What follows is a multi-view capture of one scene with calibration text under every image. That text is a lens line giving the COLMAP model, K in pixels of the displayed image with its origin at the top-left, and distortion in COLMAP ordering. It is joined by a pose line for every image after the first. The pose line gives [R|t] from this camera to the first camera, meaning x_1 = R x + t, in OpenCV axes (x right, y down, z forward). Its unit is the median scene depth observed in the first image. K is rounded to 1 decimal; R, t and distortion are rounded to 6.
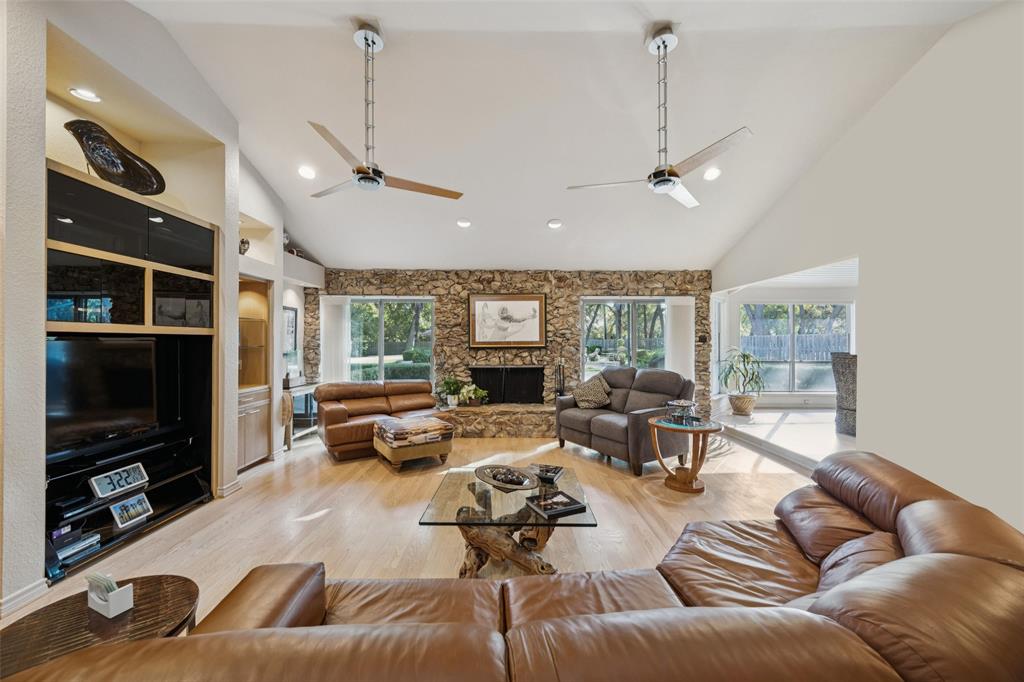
lens RADIAL K [[389.0, 0, 516.0], [0, 389.0, 344.7], [0, 0, 1]] dist [-0.001879, -0.000172]
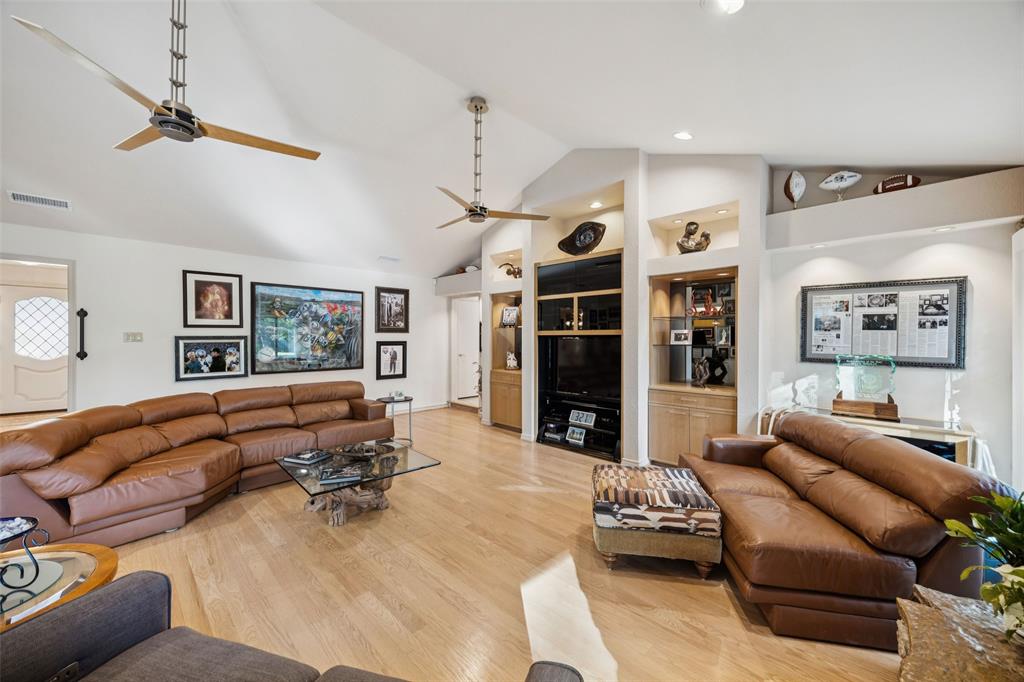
lens RADIAL K [[389.0, 0, 516.0], [0, 389.0, 344.7], [0, 0, 1]] dist [-0.001879, -0.000172]
pose [[-0.695165, 0.002498, -0.718845, 0.207329], [-0.012730, 0.999794, 0.015786, -0.004403], [0.718737, 0.020125, -0.694991, 0.892900]]
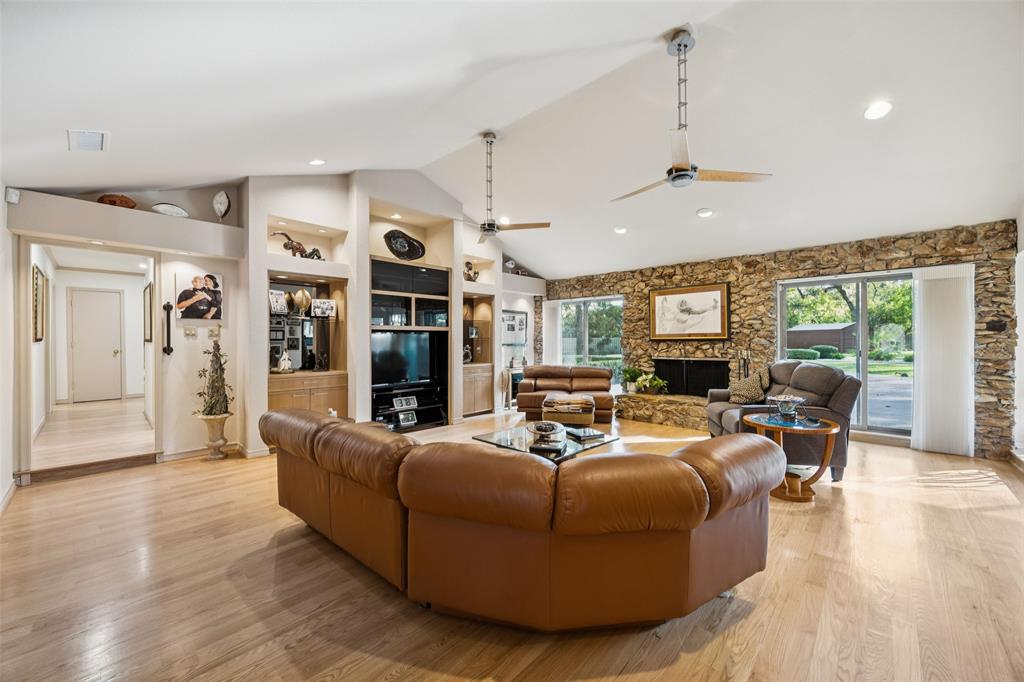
lens RADIAL K [[389.0, 0, 516.0], [0, 389.0, 344.7], [0, 0, 1]] dist [-0.001879, -0.000172]
pose [[0.727184, 0.004864, -0.686425, 0.347725], [-0.000999, 0.999981, 0.006028, 0.014327], [0.686442, -0.003698, 0.727176, -0.035710]]
